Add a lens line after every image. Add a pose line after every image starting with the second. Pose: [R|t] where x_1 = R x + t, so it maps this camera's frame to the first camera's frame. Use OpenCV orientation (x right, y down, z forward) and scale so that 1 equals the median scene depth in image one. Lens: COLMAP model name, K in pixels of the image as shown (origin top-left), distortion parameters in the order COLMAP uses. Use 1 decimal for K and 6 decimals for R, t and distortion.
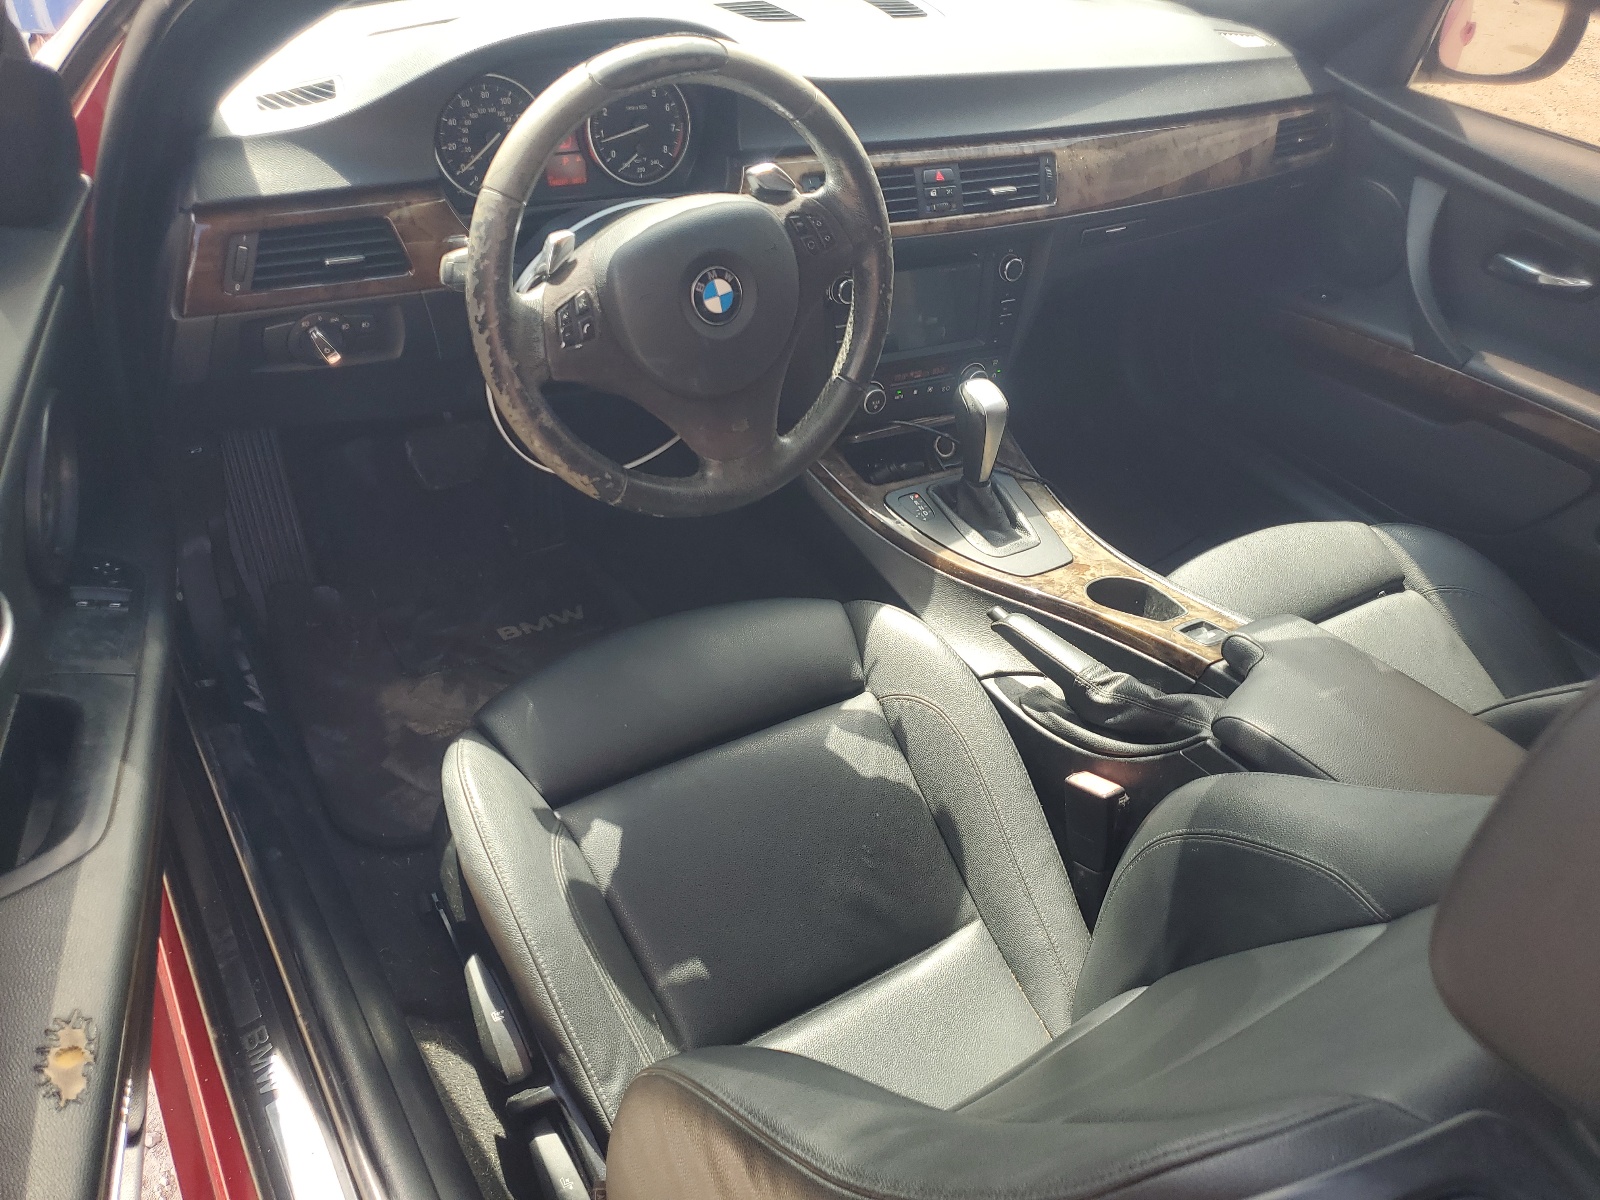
lens RADIAL K [[1202.8, 0, 800.0], [0, 1202.8, 600.0], [0, 0, 1]] dist [0.001041, 0.001204]
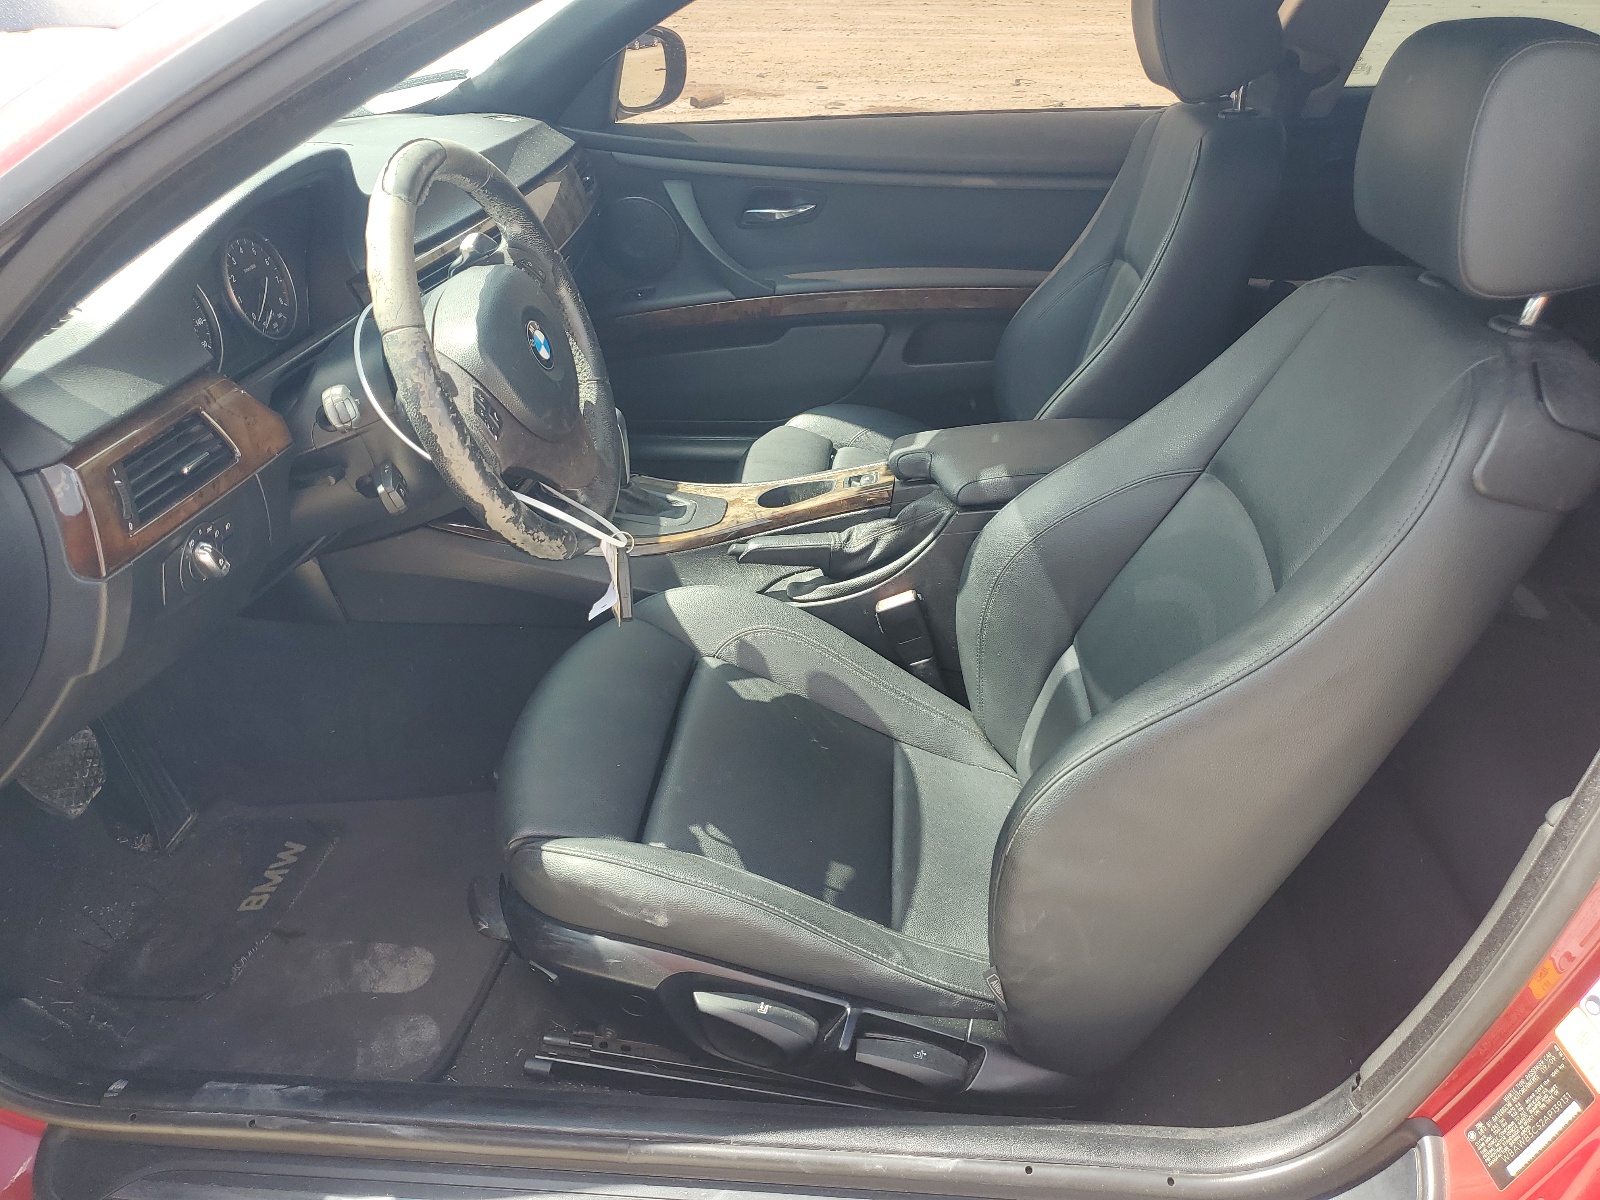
lens RADIAL K [[1202.8, 0, 800.0], [0, 1202.8, 600.0], [0, 0, 1]] dist [0.001041, 0.001204]
pose [[0.604716, -0.480282, 0.635332, -0.599401], [0.557272, 0.825072, 0.093299, -0.024194], [-0.569004, 0.297634, 0.766582, 0.068799]]
